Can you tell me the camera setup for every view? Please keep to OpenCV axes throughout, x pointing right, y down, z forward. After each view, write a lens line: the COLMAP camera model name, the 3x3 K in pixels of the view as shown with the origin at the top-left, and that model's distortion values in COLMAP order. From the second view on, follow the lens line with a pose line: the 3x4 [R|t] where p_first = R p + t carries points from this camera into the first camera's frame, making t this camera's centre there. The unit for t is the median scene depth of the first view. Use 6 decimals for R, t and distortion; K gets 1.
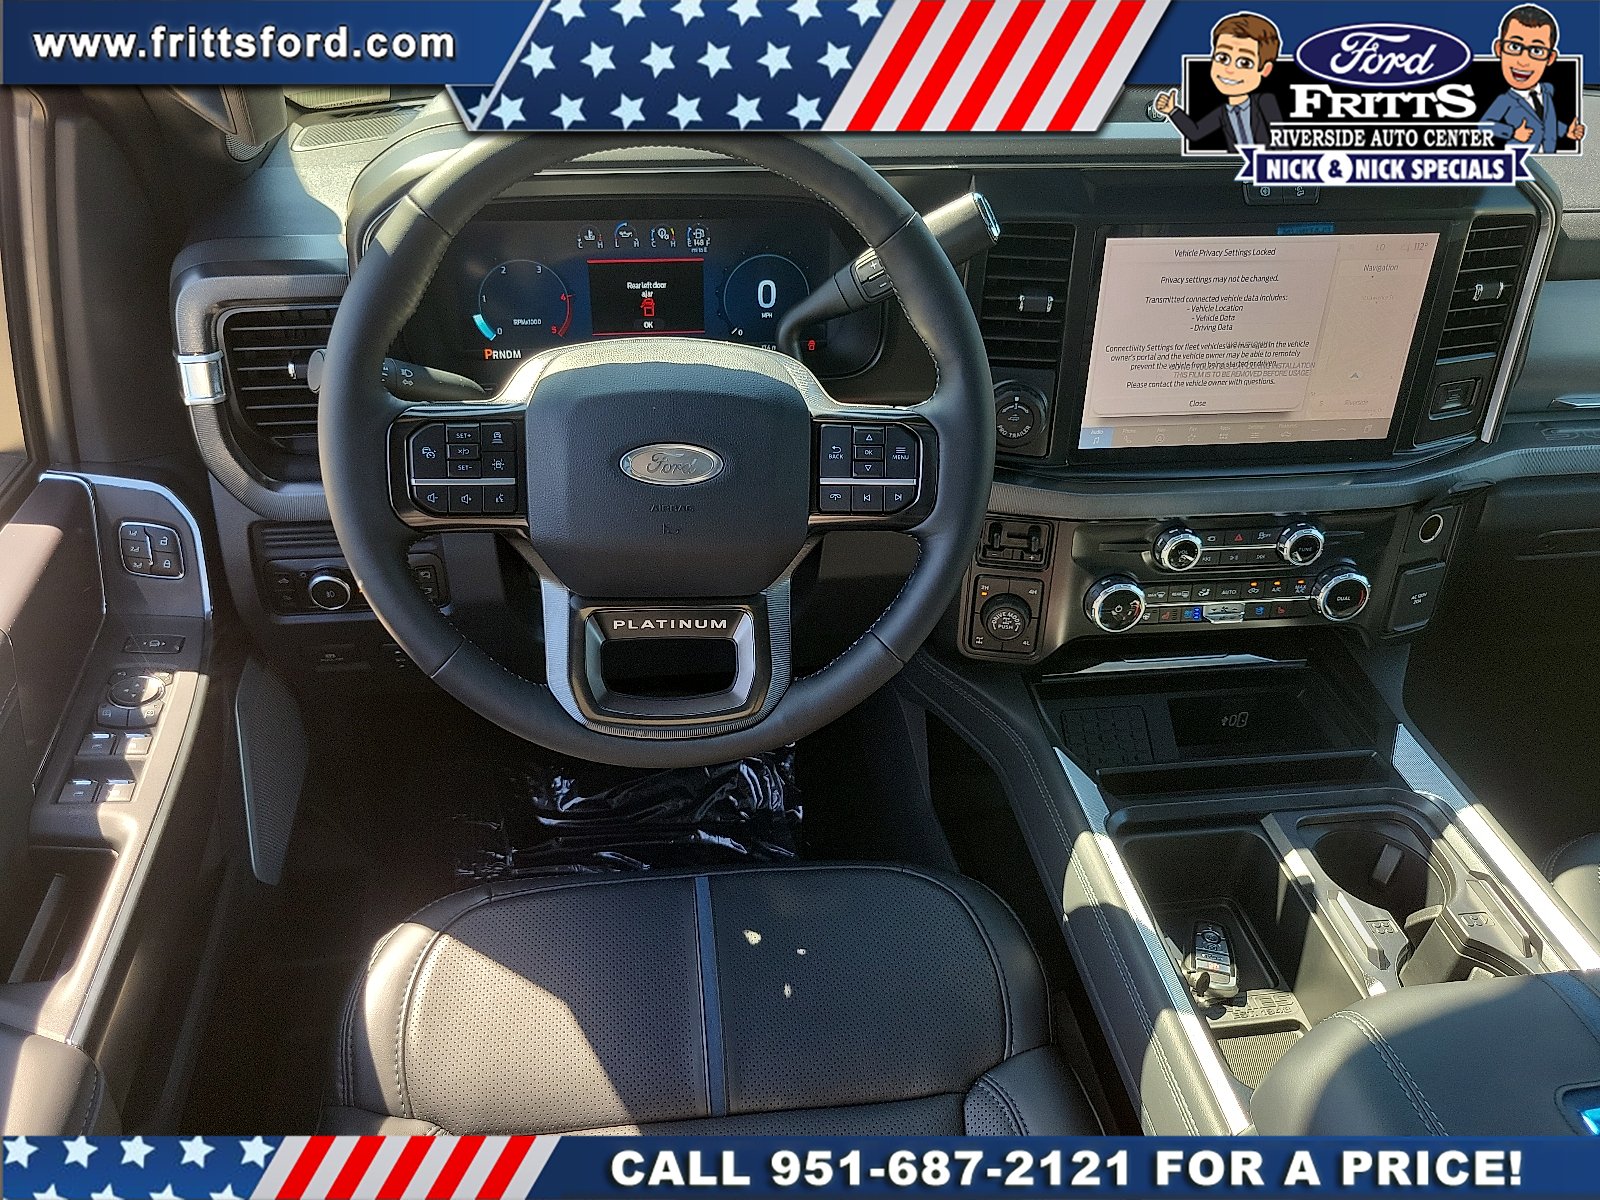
lens RADIAL K [[1239.9, 0, 791.7], [0, 1239.9, 593.9], [0, 0, 1]] dist [0.000842, -0.000856]
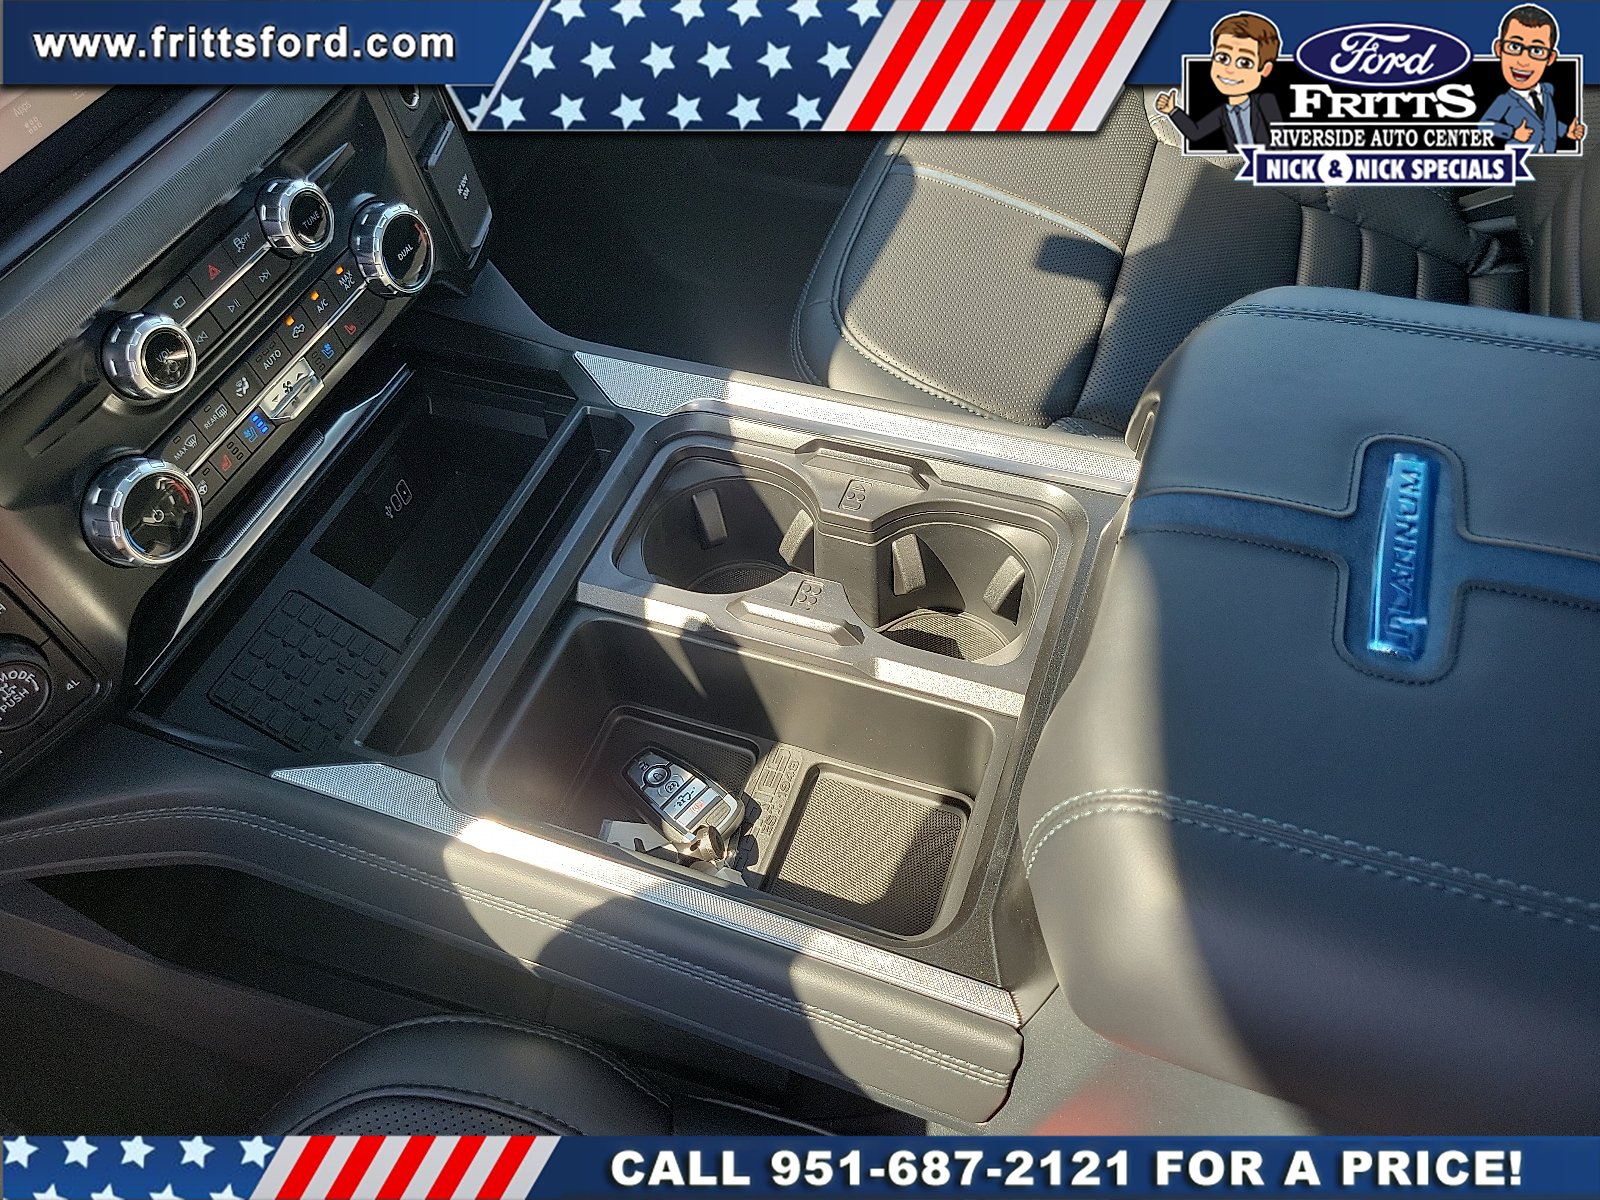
lens RADIAL K [[1177.4, 0, 759.8], [0, 1177.4, 615.5], [0, 0, 1]] dist [0.030438, 0.000853]
pose [[0.482747, -0.731205, 0.481970, 0.113806], [0.569916, 0.680165, 0.461055, -0.045874], [-0.664944, 0.052110, 0.745073, 0.459079]]
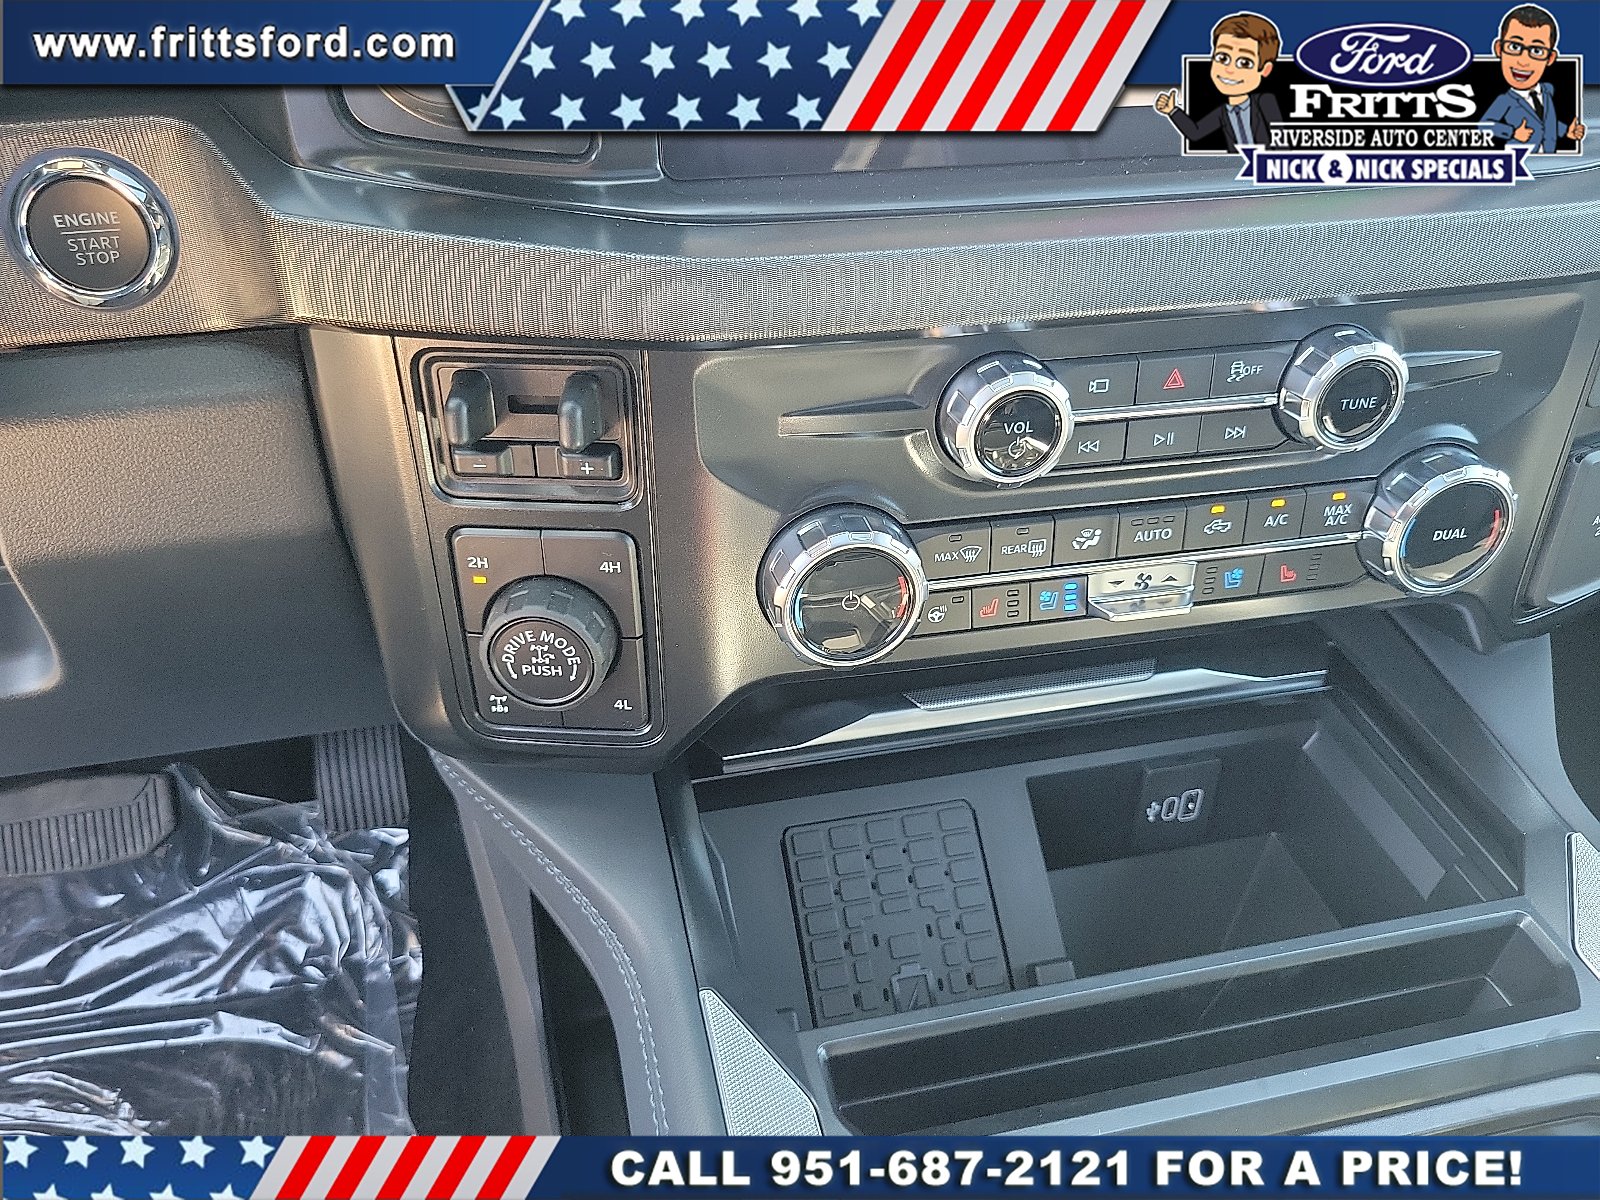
lens RADIAL K [[1236.7, 0, 807.3], [0, 1236.7, 662.0], [0, 0, 1]] dist [-0.001417, -0.002303]
pose [[0.995862, -0.066061, 0.062405, 0.229266], [0.059976, 0.993688, 0.094800, -0.005015], [-0.068274, -0.090665, 0.993538, 0.651126]]
